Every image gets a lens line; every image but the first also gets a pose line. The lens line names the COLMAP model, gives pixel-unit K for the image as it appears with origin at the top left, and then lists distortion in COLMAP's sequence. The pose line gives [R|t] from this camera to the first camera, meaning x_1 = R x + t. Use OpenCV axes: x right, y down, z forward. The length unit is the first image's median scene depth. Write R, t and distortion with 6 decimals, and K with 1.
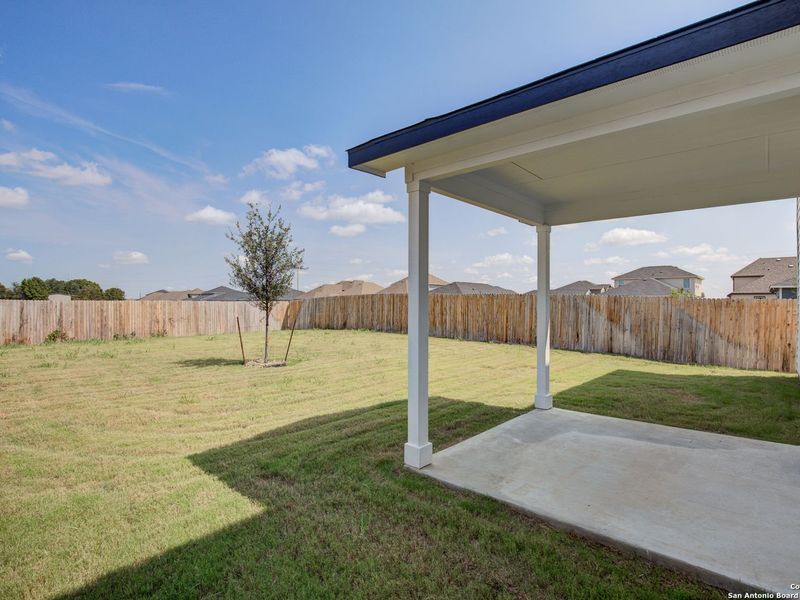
lens RADIAL K [[409.6, 0, 401.4], [0, 409.6, 301.6], [0, 0, 1]] dist [-0.033176, 0.001914]
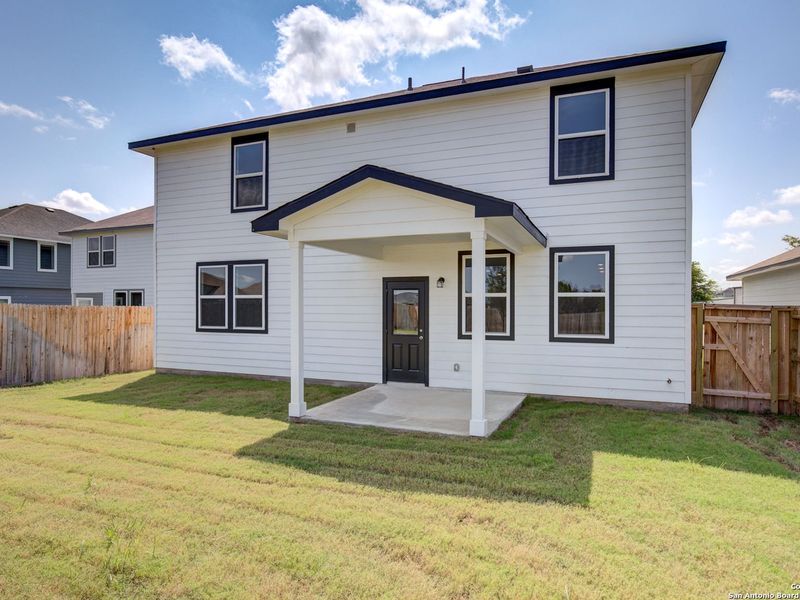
lens RADIAL K [[508.0, 0, 400.2], [0, 508.0, 303.4], [0, 0, 1]] dist [-0.001383, -0.000325]
pose [[-0.335034, 0.000057, 0.942206, -0.510505], [-0.009619, 0.999948, -0.003481, -0.014566], [-0.942157, -0.010229, -0.335016, 0.626156]]
